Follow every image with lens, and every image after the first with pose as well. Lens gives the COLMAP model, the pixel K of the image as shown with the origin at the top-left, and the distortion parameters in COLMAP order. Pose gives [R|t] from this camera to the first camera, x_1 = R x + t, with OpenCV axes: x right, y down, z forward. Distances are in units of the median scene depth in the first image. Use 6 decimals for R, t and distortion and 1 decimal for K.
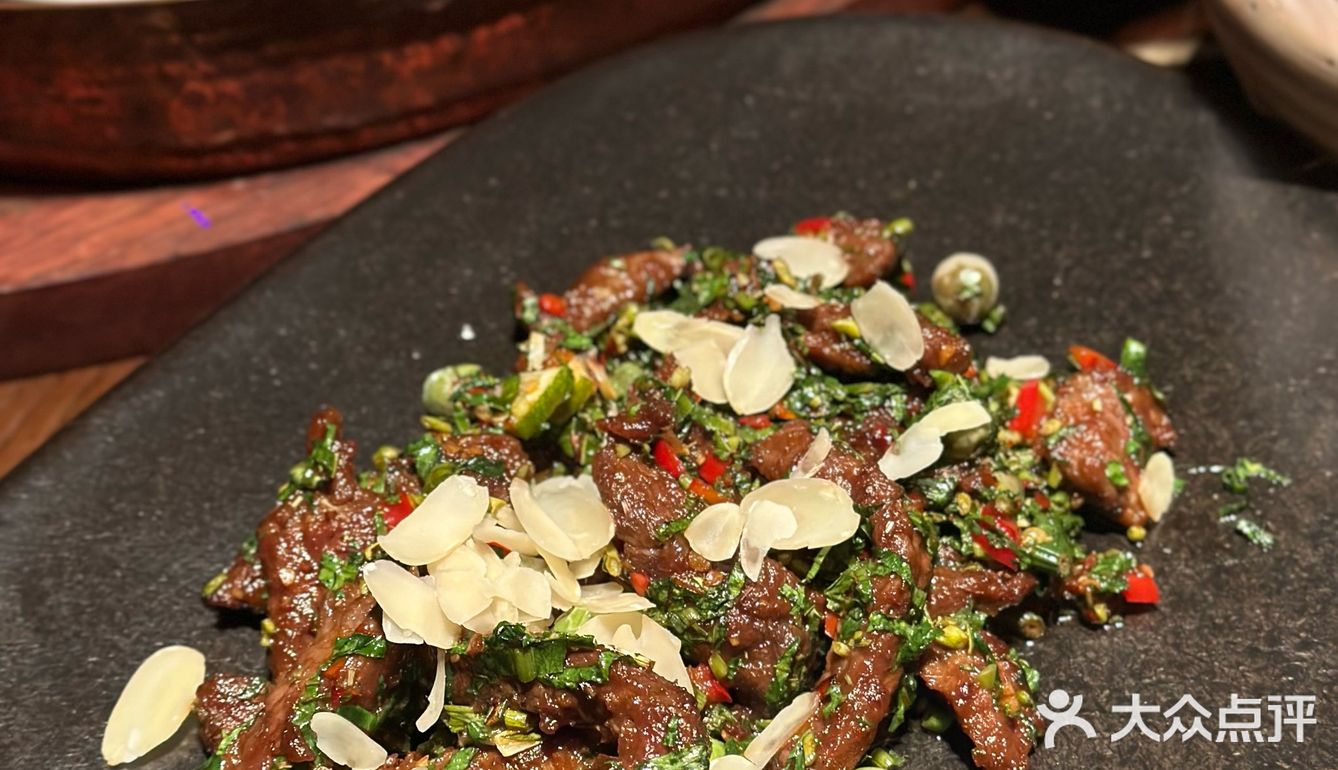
lens RADIAL K [[2282.0, 0, 668.2], [0, 2282.0, 347.7], [0, 0, 1]] dist [0.103286, 0.064338]
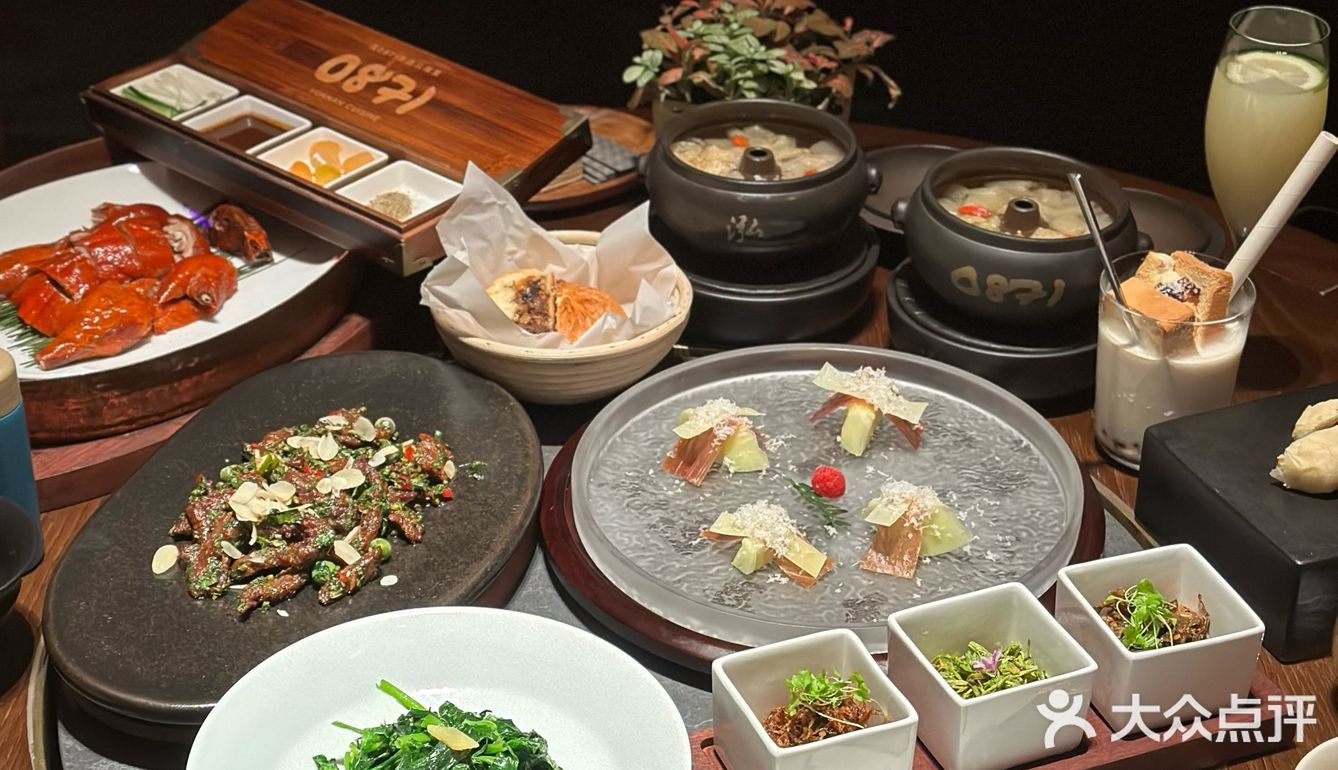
lens RADIAL K [[2282.0, 0, 668.2], [0, 2282.0, 347.7], [0, 0, 1]] dist [0.103286, 0.064338]
pose [[0.955586, -0.108190, 0.274134, -0.393572], [0.163025, 0.968956, -0.185868, 0.581526], [-0.245515, 0.222304, 0.943559, -2.361021]]
